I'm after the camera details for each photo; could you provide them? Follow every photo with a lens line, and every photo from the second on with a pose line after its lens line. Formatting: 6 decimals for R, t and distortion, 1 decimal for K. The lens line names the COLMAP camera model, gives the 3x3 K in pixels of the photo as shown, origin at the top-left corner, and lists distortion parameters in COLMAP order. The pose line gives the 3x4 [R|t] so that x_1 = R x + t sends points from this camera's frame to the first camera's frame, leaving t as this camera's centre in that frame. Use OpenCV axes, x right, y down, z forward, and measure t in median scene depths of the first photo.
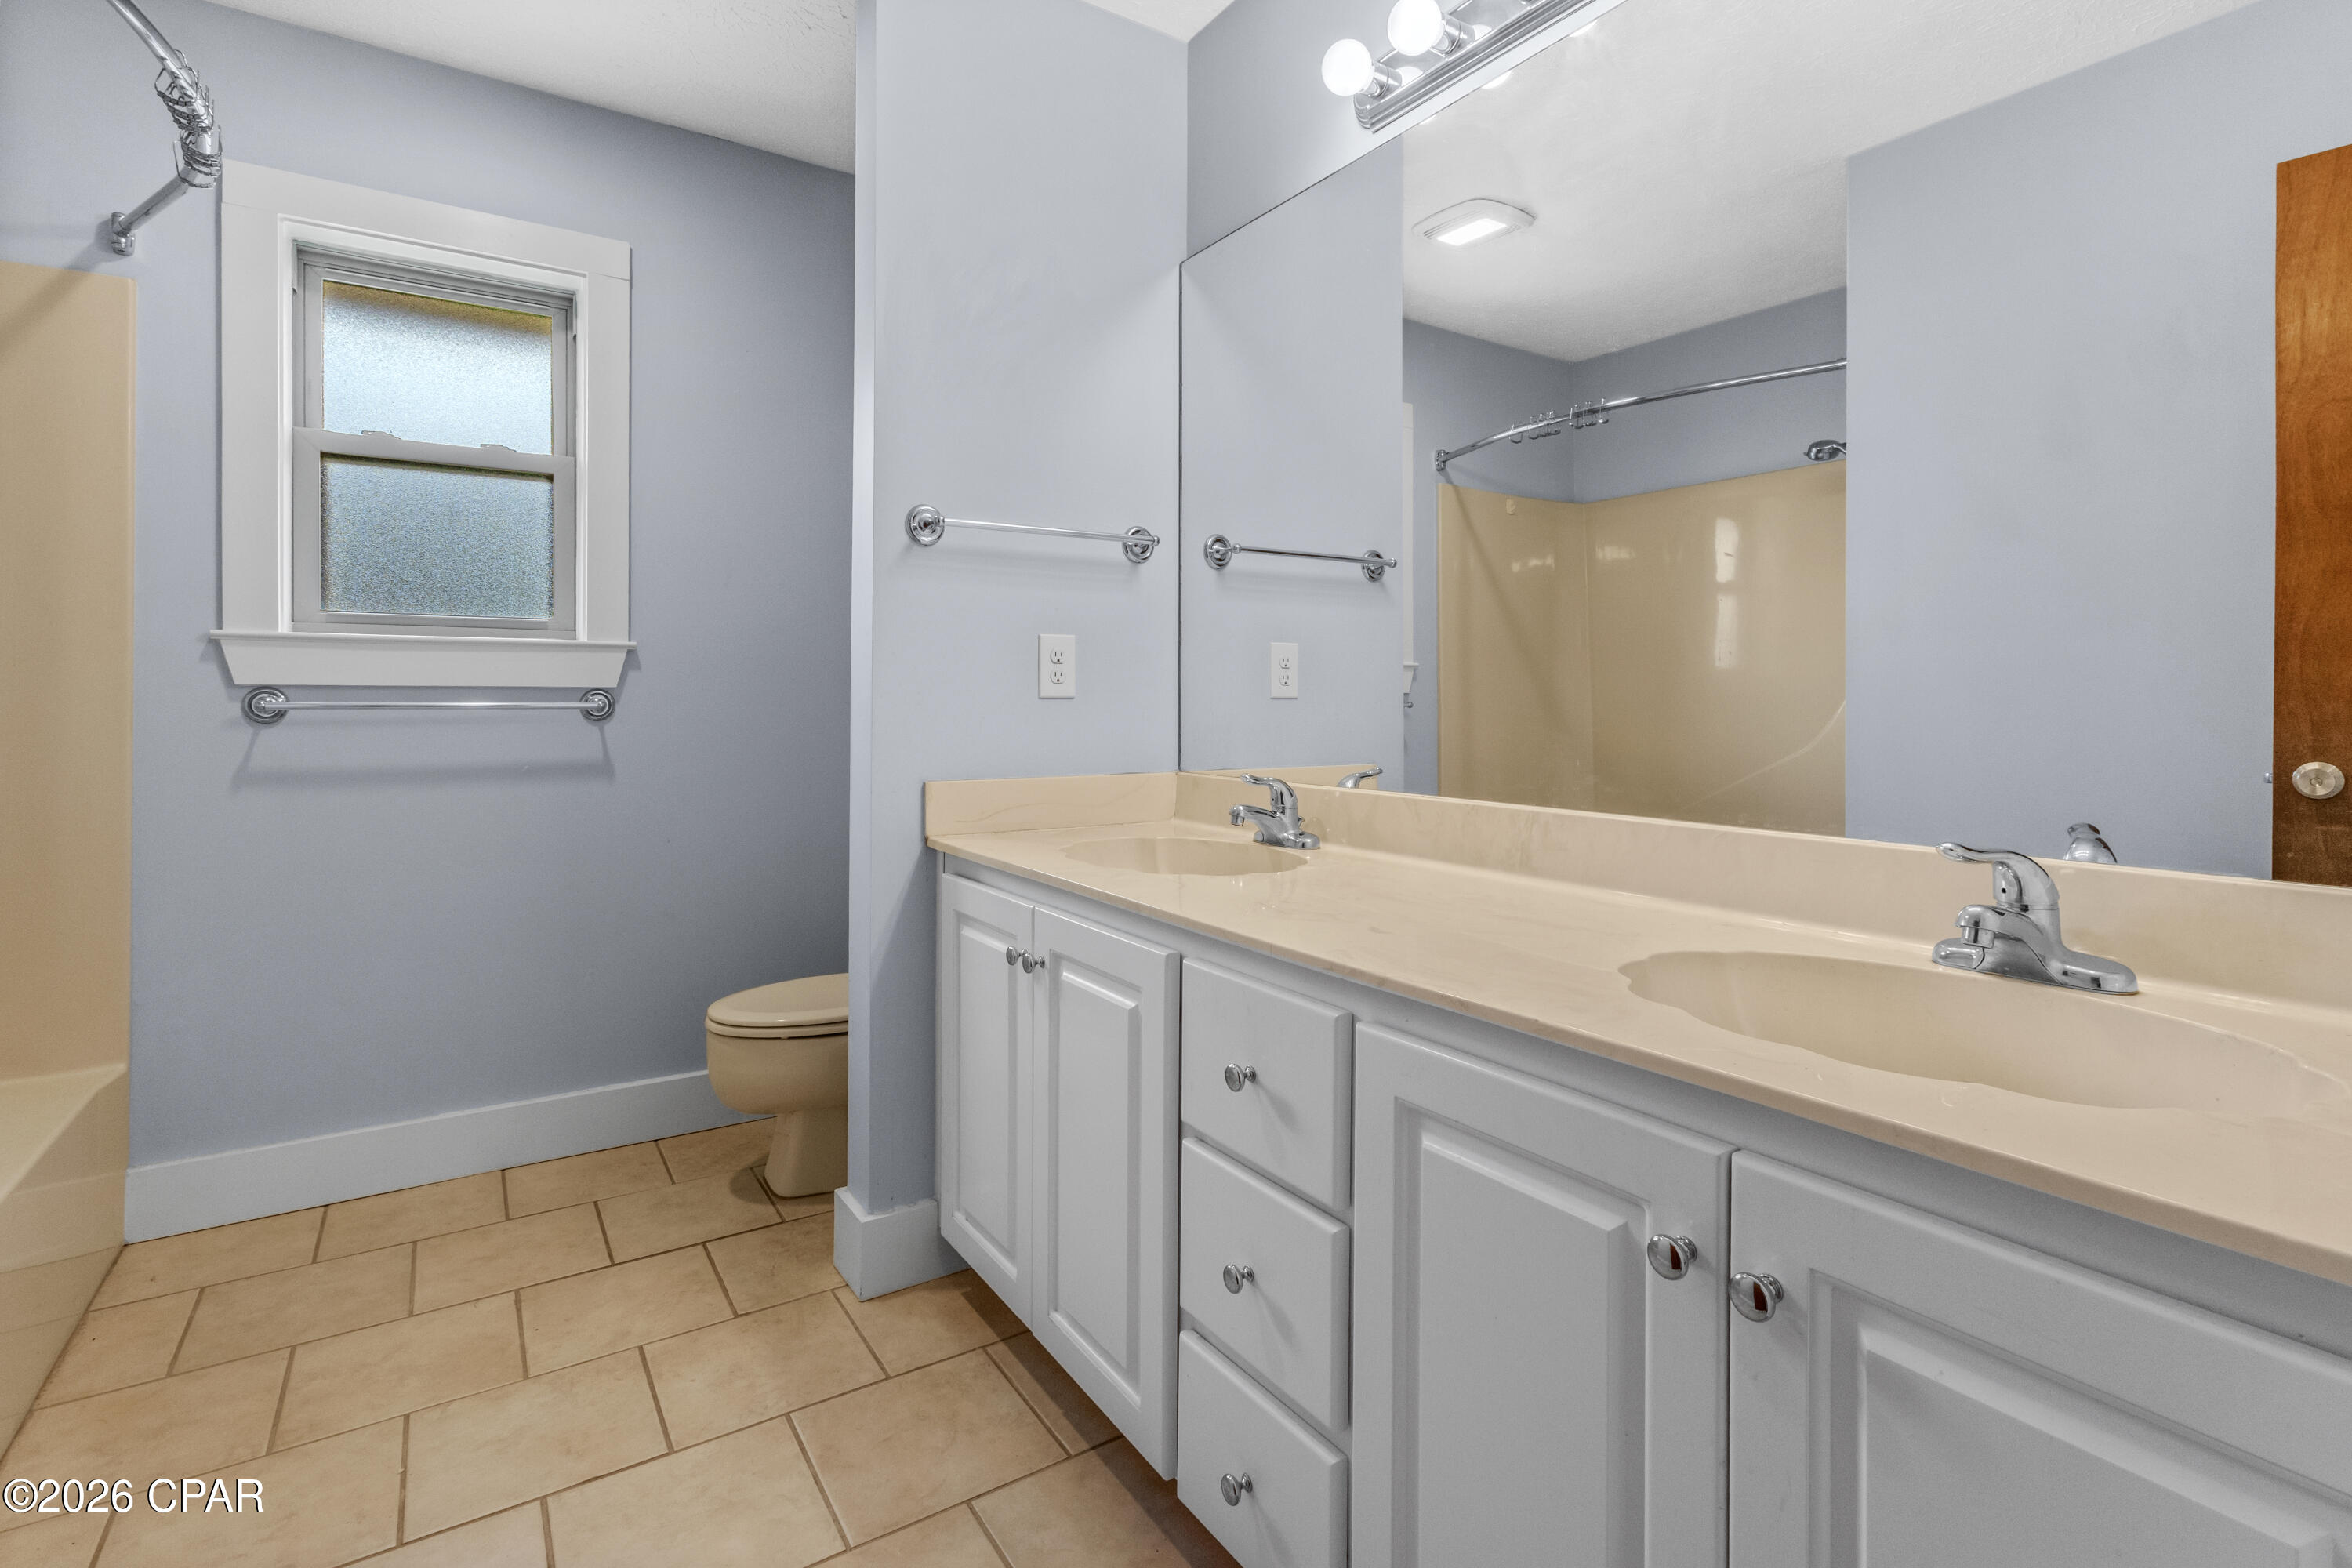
lens RADIAL K [[1108.1, 0, 1195.9], [0, 1108.1, 710.4], [0, 0, 1]] dist [0.002778, 0.002569]
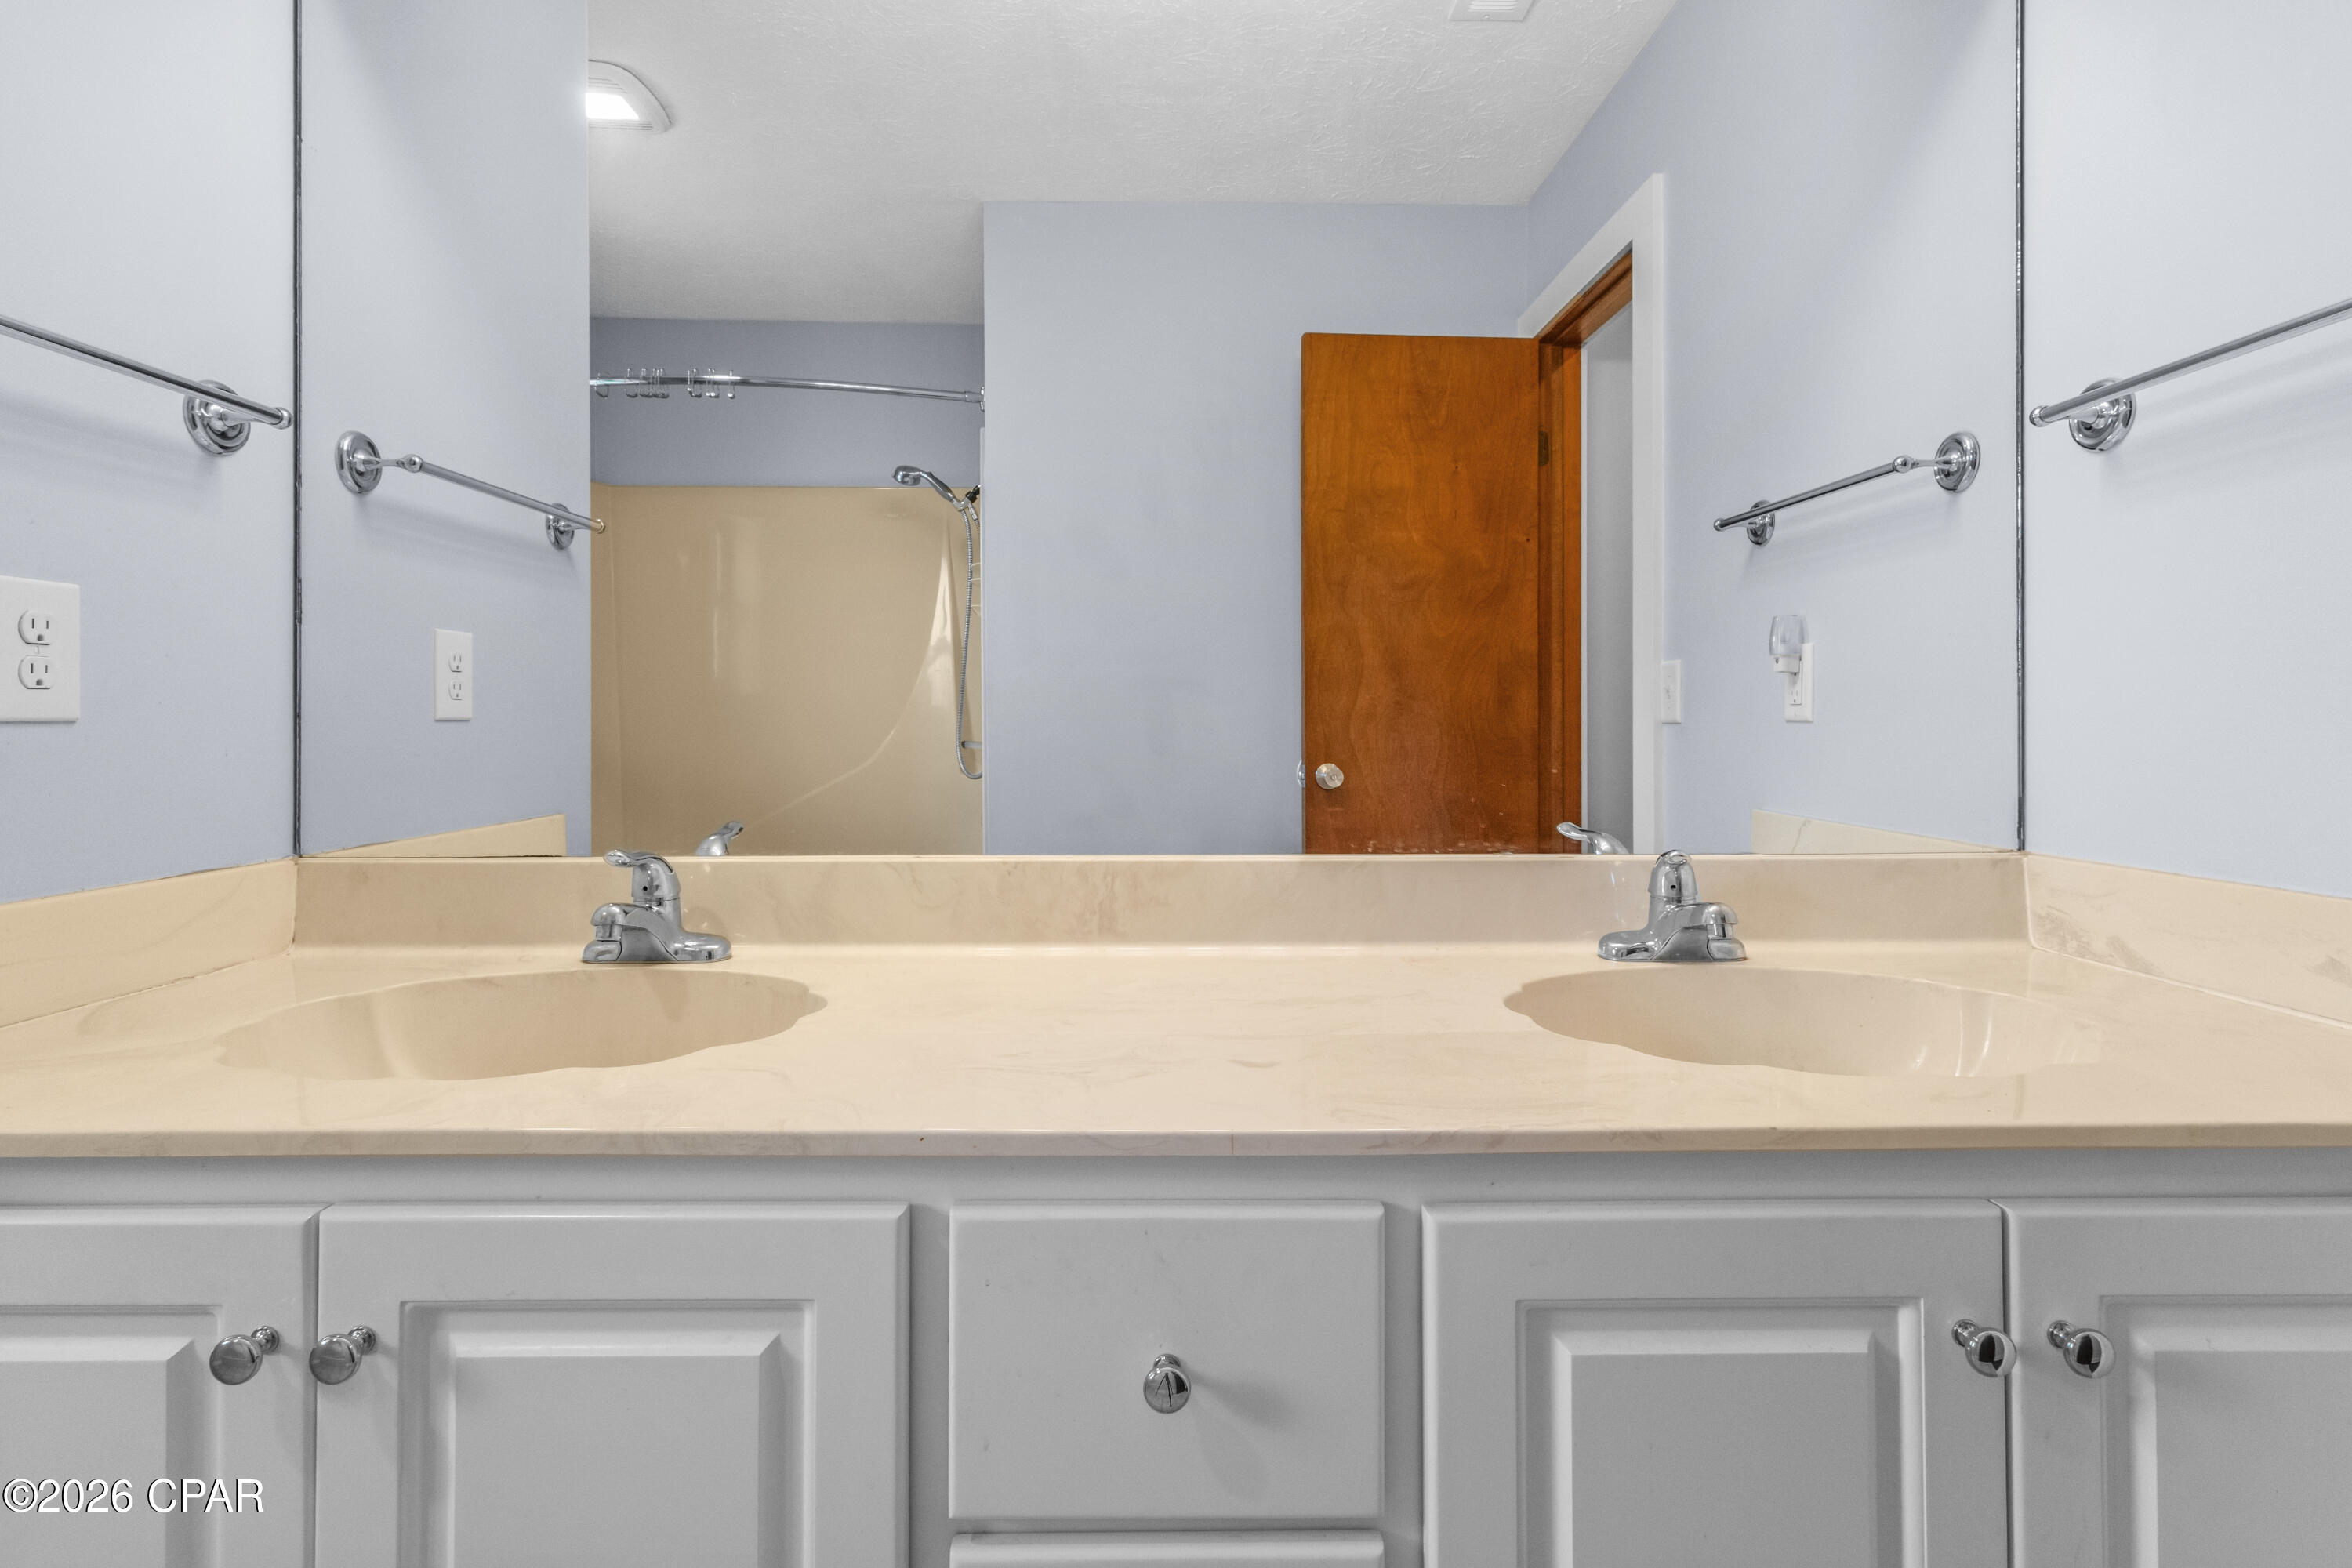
lens RADIAL K [[1108.1, 0, 1168.1], [0, 1108.1, 703.1], [0, 0, 1]] dist [0.002778, 0.002569]
pose [[0.547242, 0.009968, 0.836915, -0.263794], [0.006599, 0.999847, -0.016223, -0.009222], [-0.836949, 0.014401, 0.547092, 0.395766]]
